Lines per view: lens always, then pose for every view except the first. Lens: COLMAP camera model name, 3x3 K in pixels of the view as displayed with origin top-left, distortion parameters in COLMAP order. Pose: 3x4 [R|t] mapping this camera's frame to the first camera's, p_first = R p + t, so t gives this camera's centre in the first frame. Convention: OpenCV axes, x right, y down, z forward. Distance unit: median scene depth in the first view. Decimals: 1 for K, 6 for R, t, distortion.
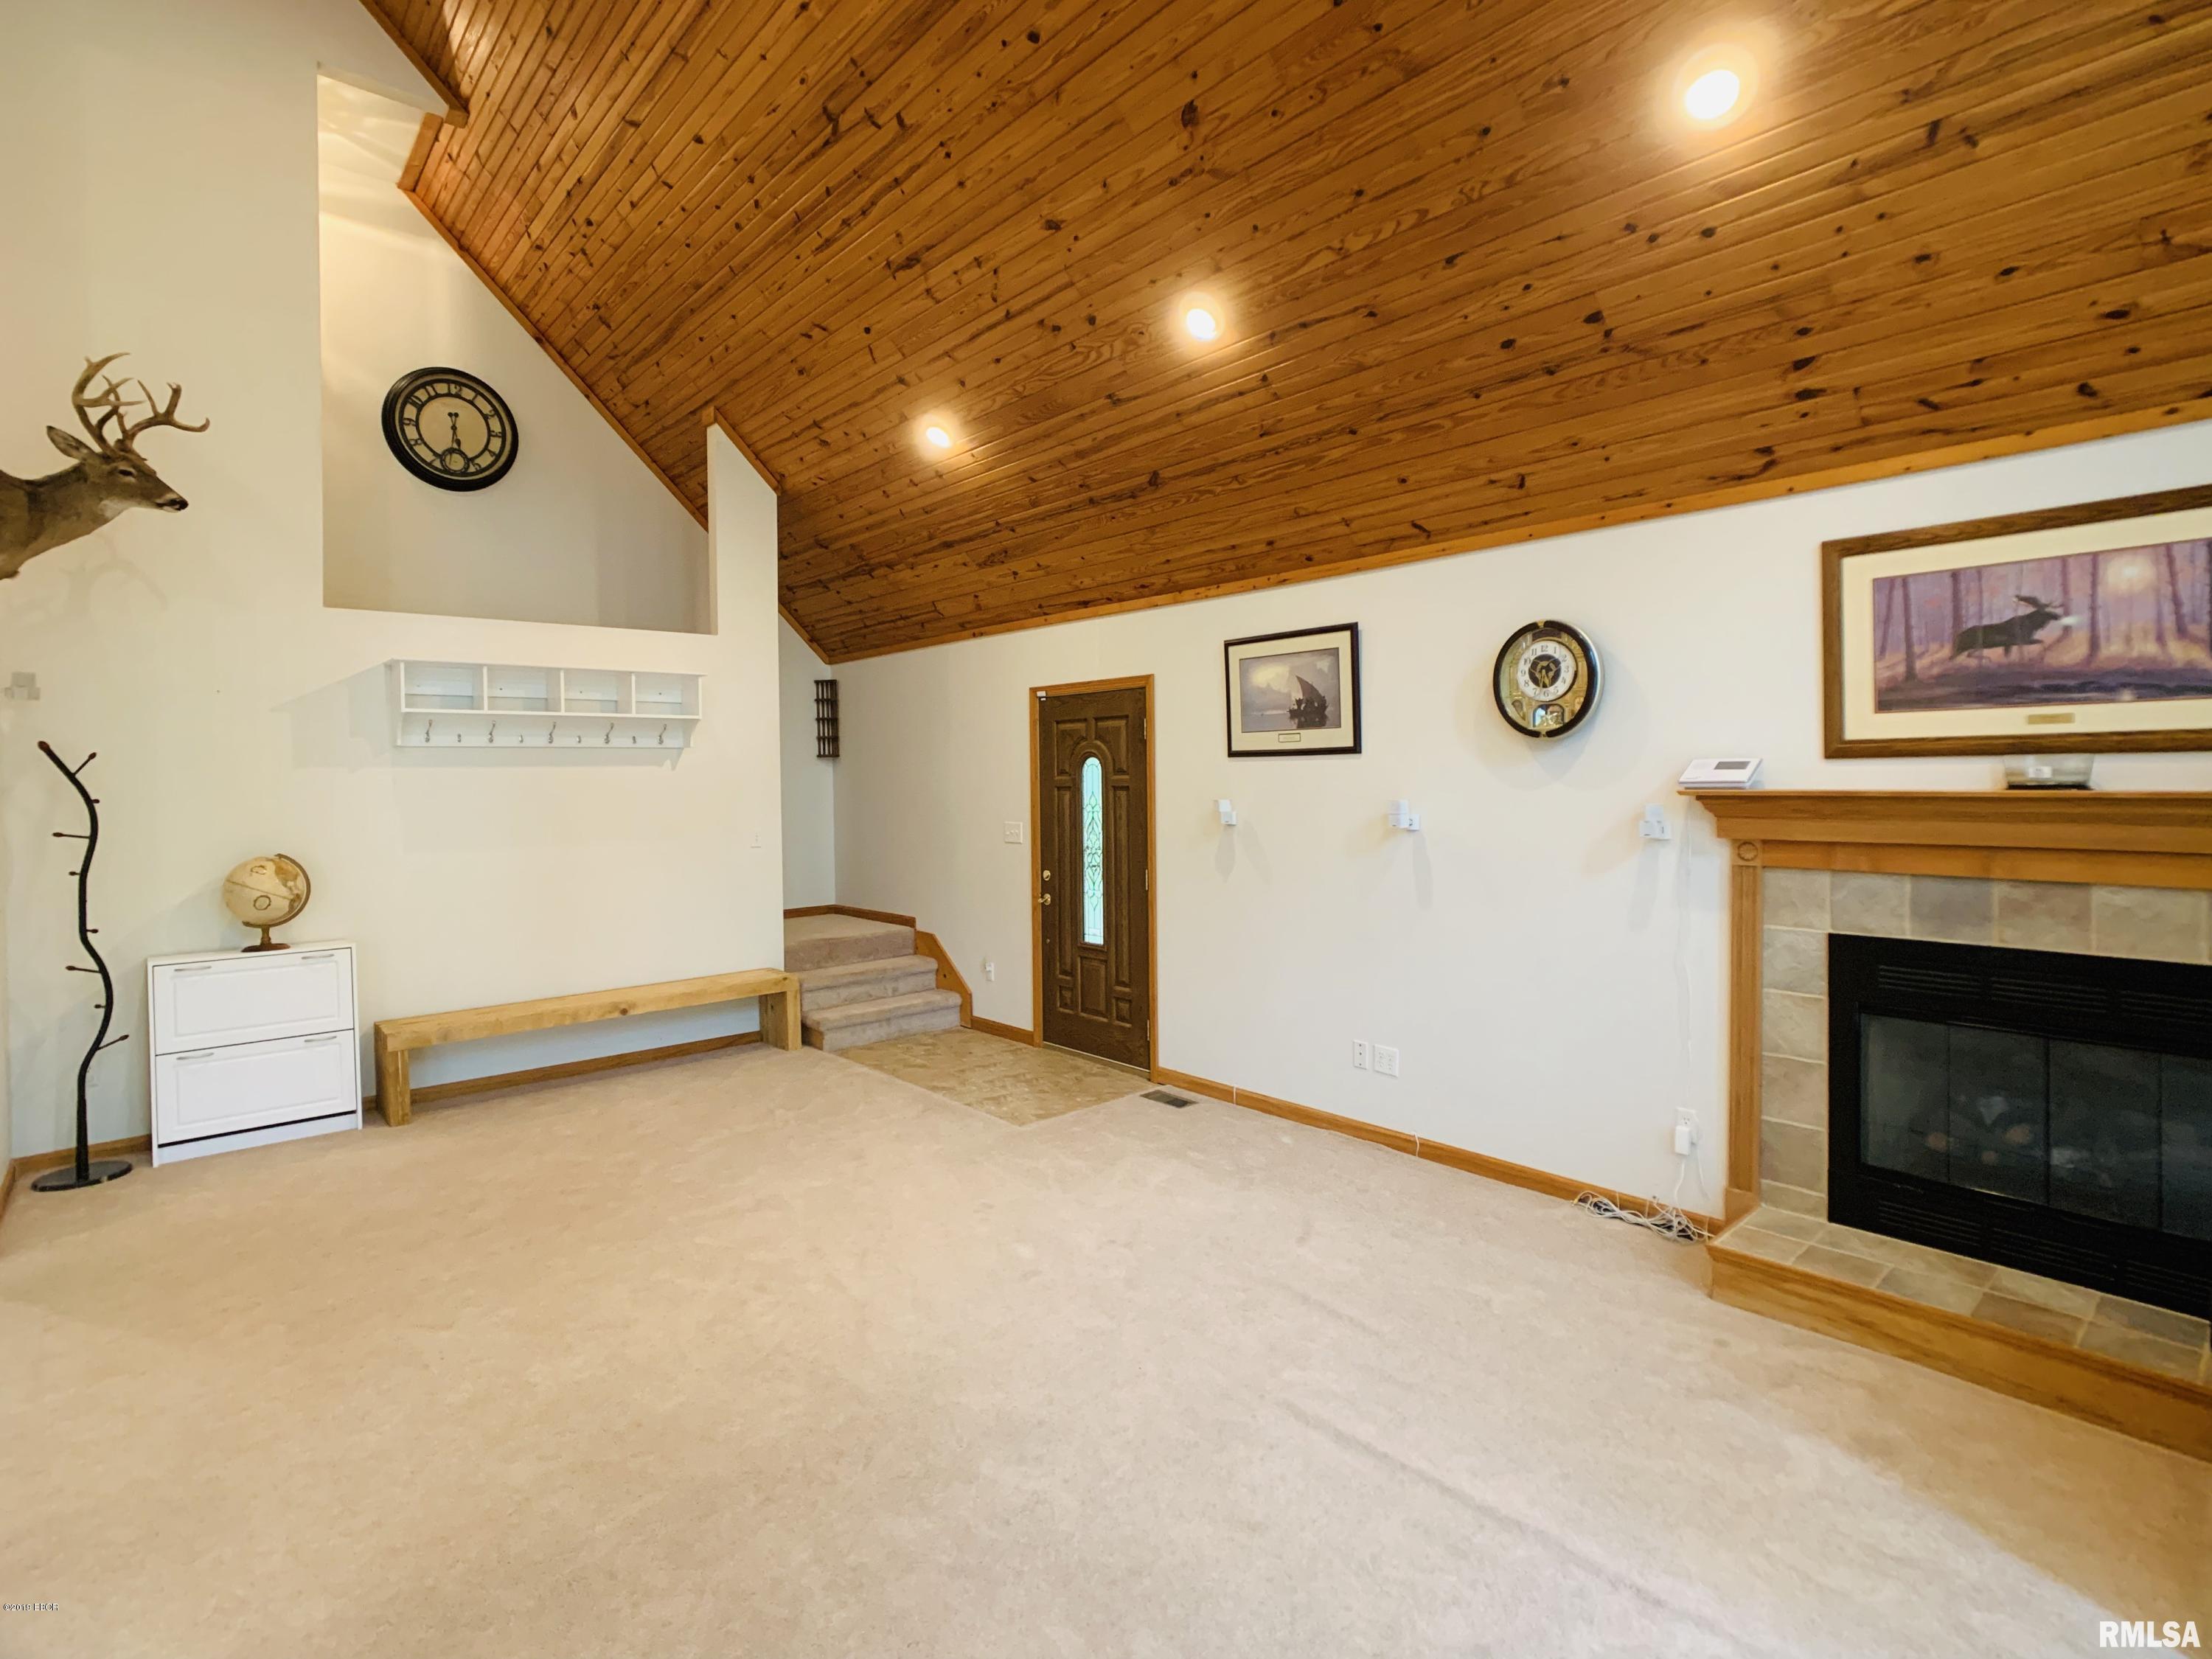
lens RADIAL K [[1089.9, 0, 1101.7], [0, 1089.9, 792.6], [0, 0, 1]] dist [-0.002829, -0.015160]
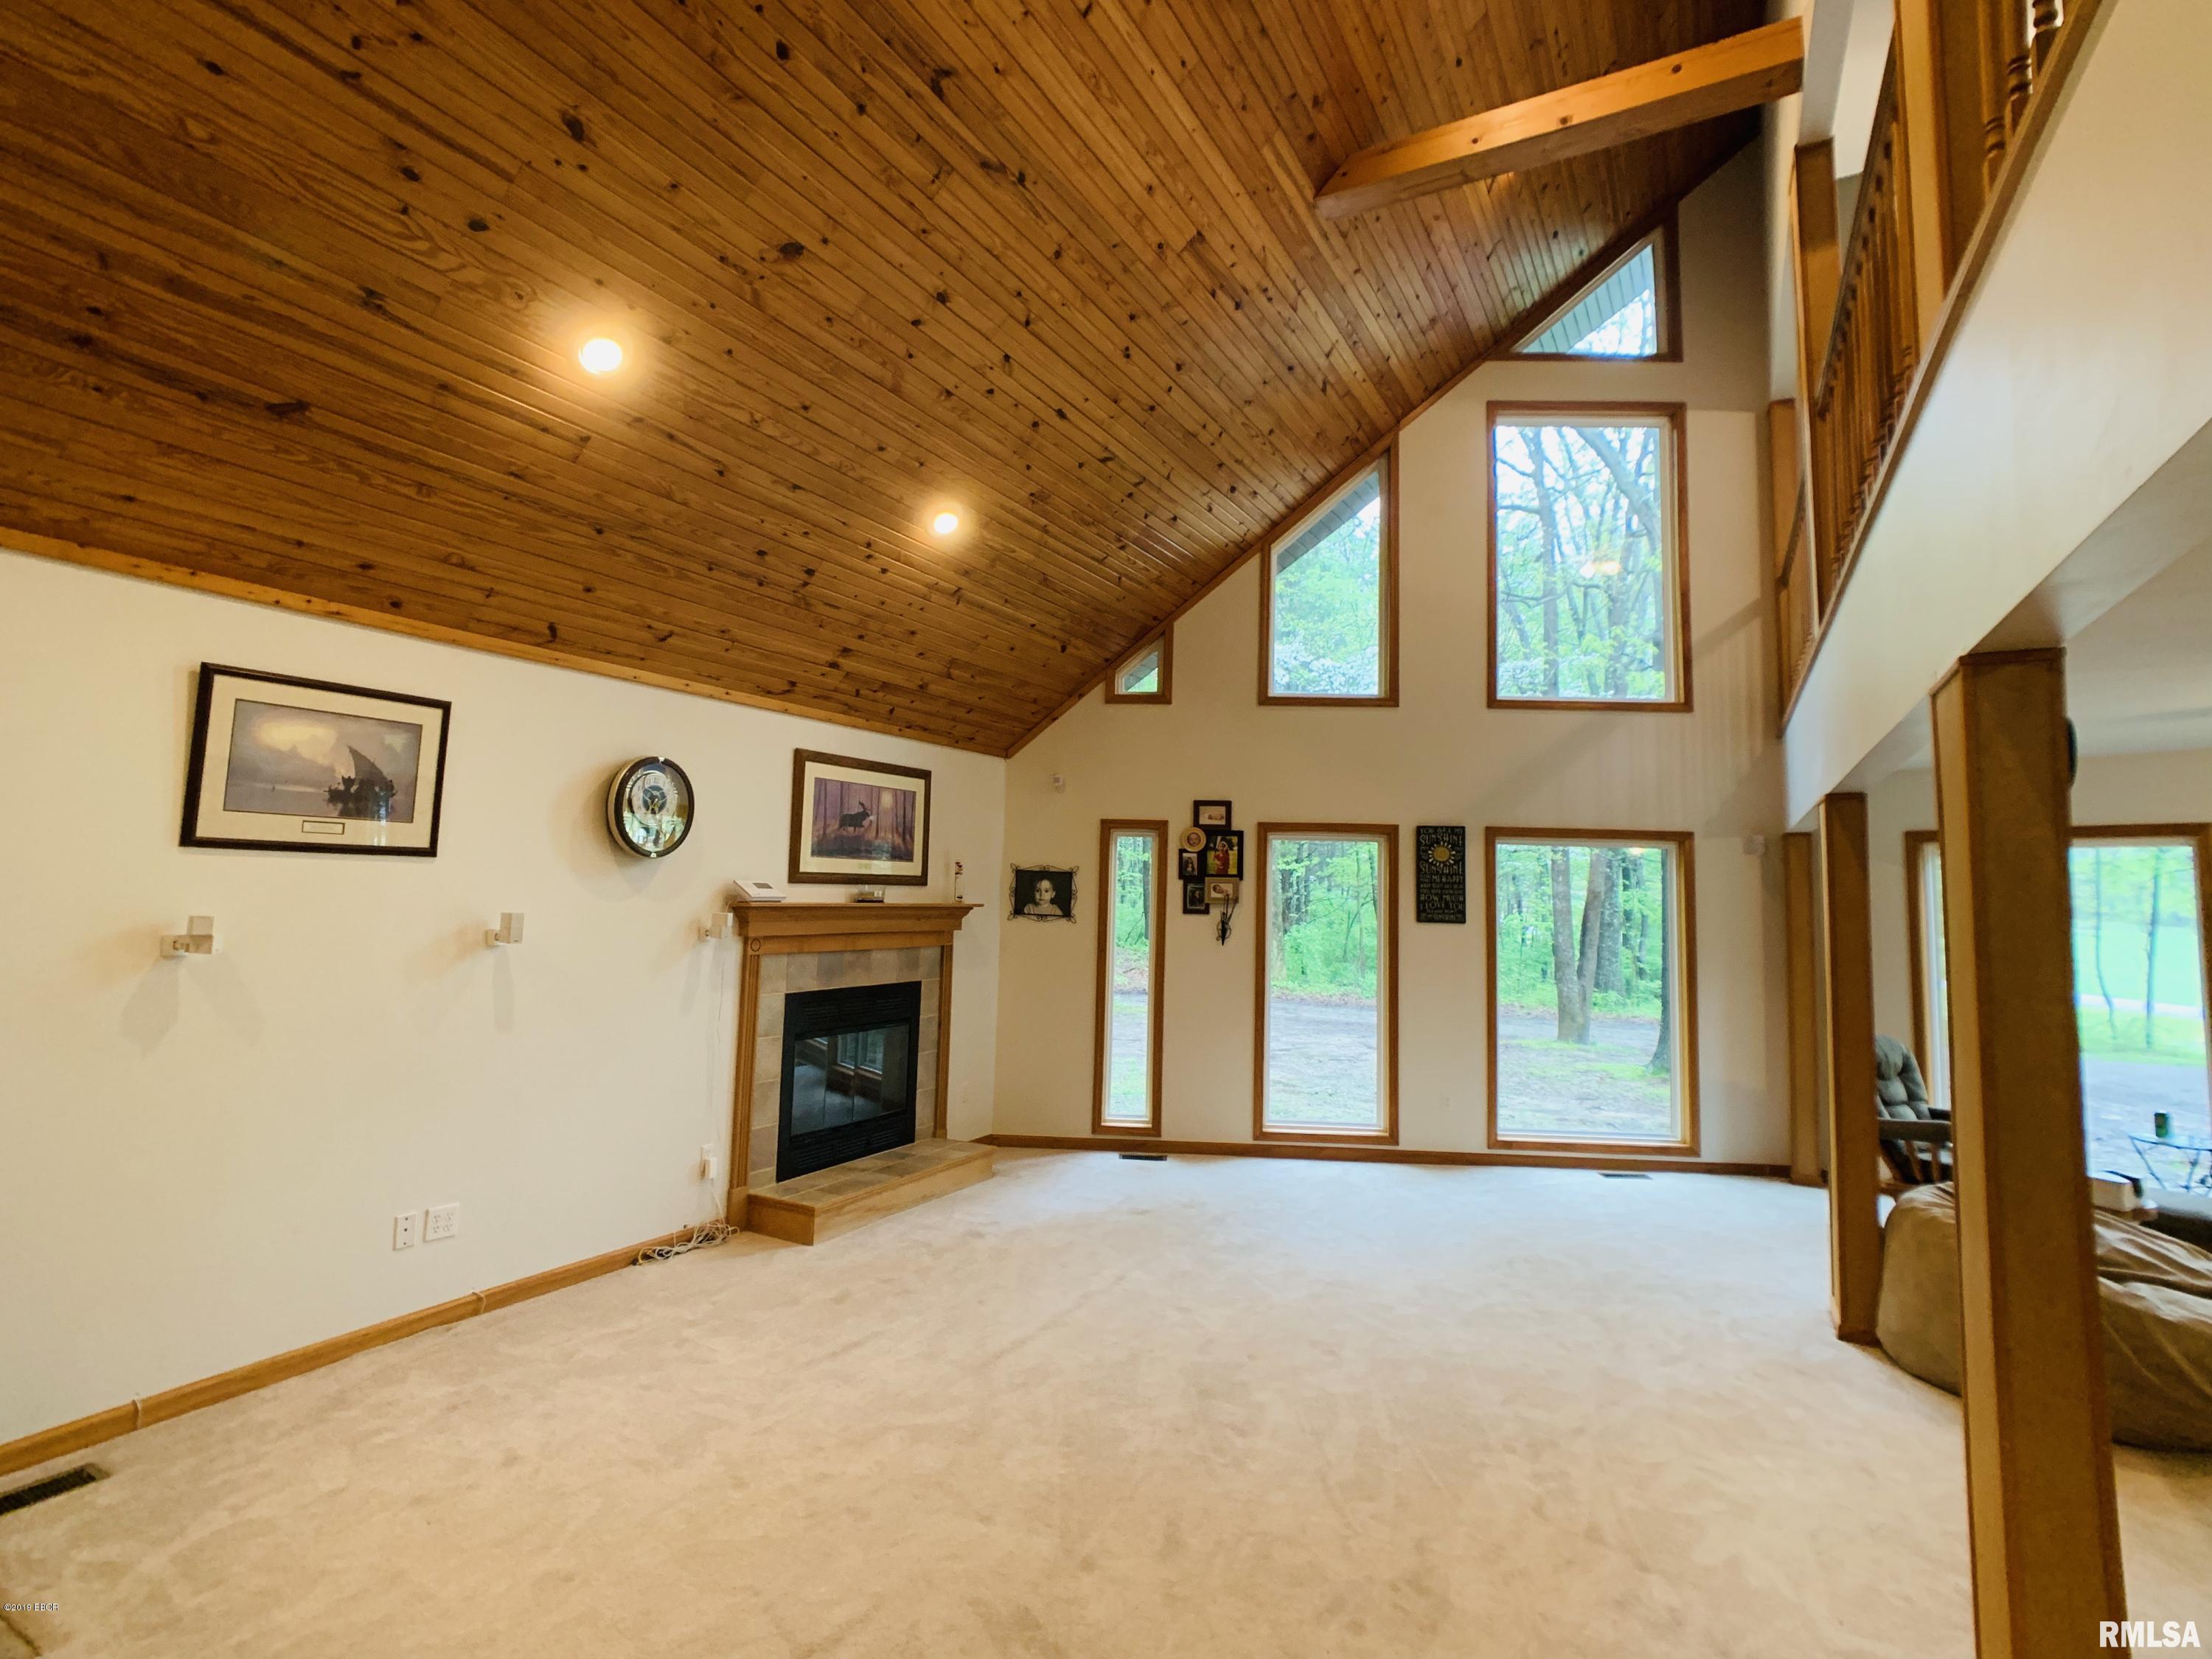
lens RADIAL K [[1089.9, 0, 1101.7], [0, 1089.9, 792.6], [0, 0, 1]] dist [-0.002829, -0.015160]
pose [[-0.336636, 0.091949, 0.937135, -0.719447], [-0.004031, 0.995071, -0.099082, -0.004460], [-0.941626, -0.037132, -0.334606, 0.798323]]
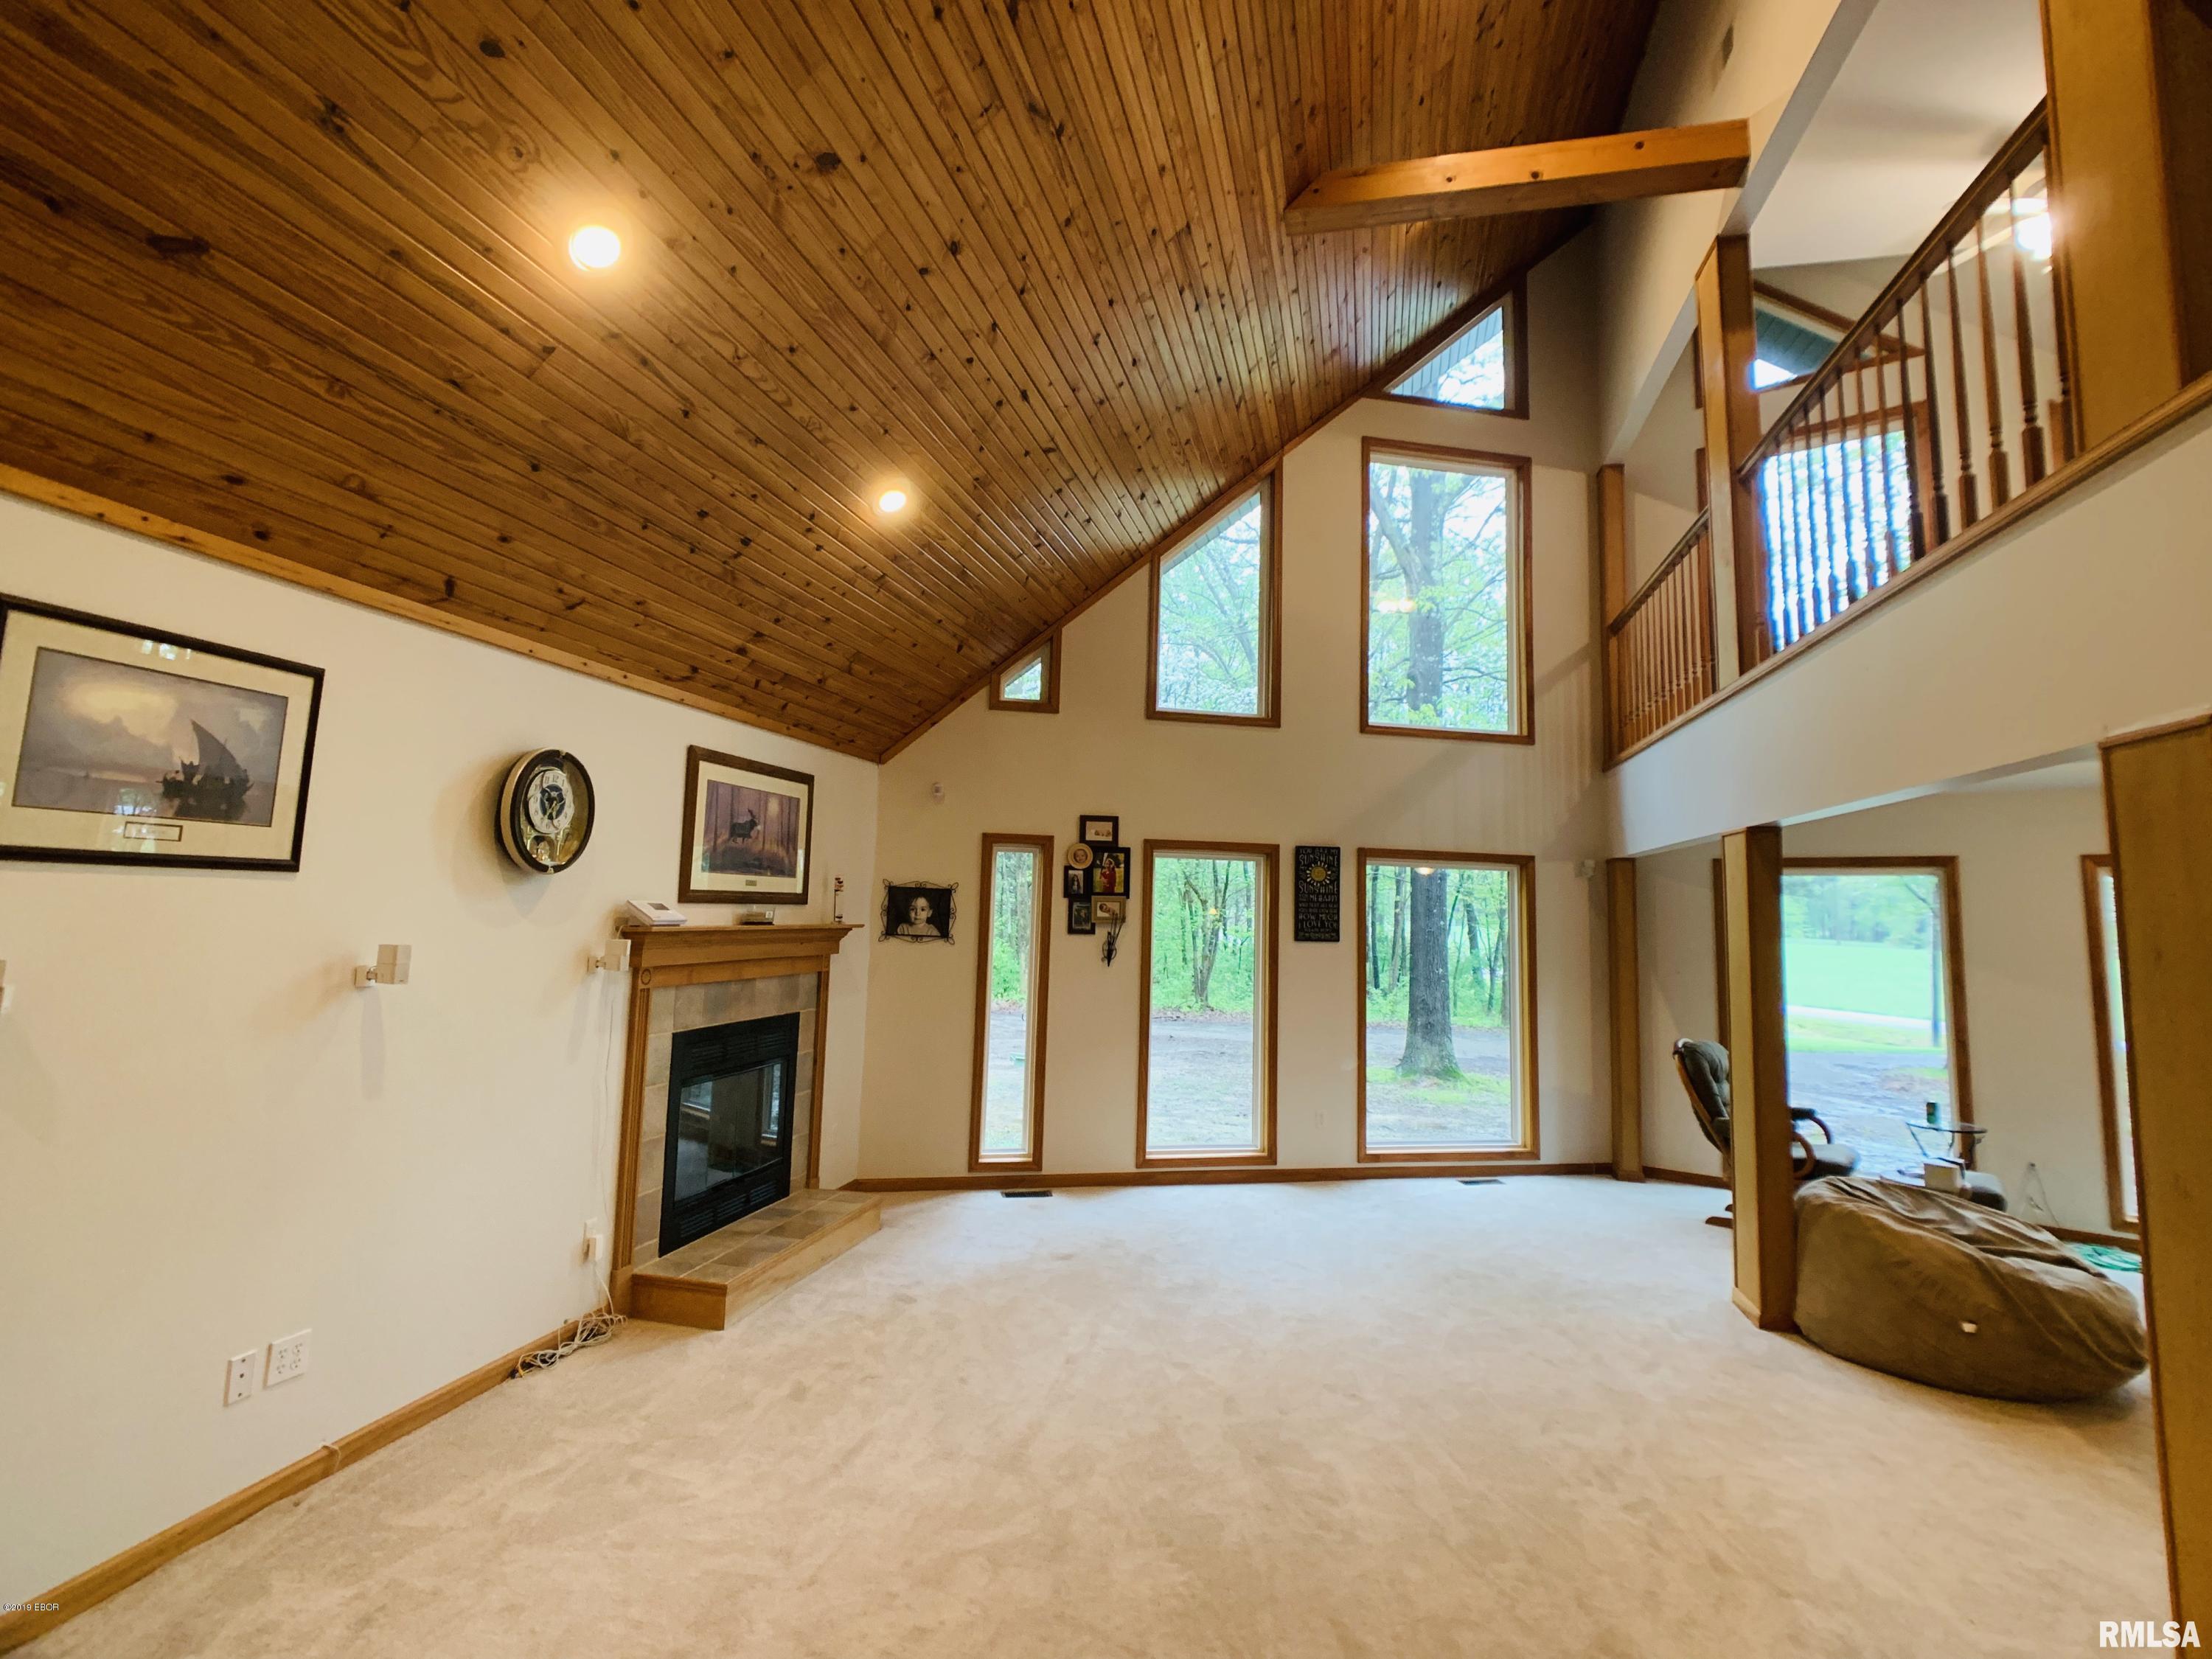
lens RADIAL K [[1098.0, 0, 1099.2], [0, 1098.0, 789.7], [0, 0, 1]] dist [-0.007678, 0.000379]
pose [[-0.575880, 0.088817, 0.812696, -0.550358], [-0.004440, 0.993727, -0.111747, -0.014556], [-0.817522, -0.067962, -0.571873, 0.983835]]
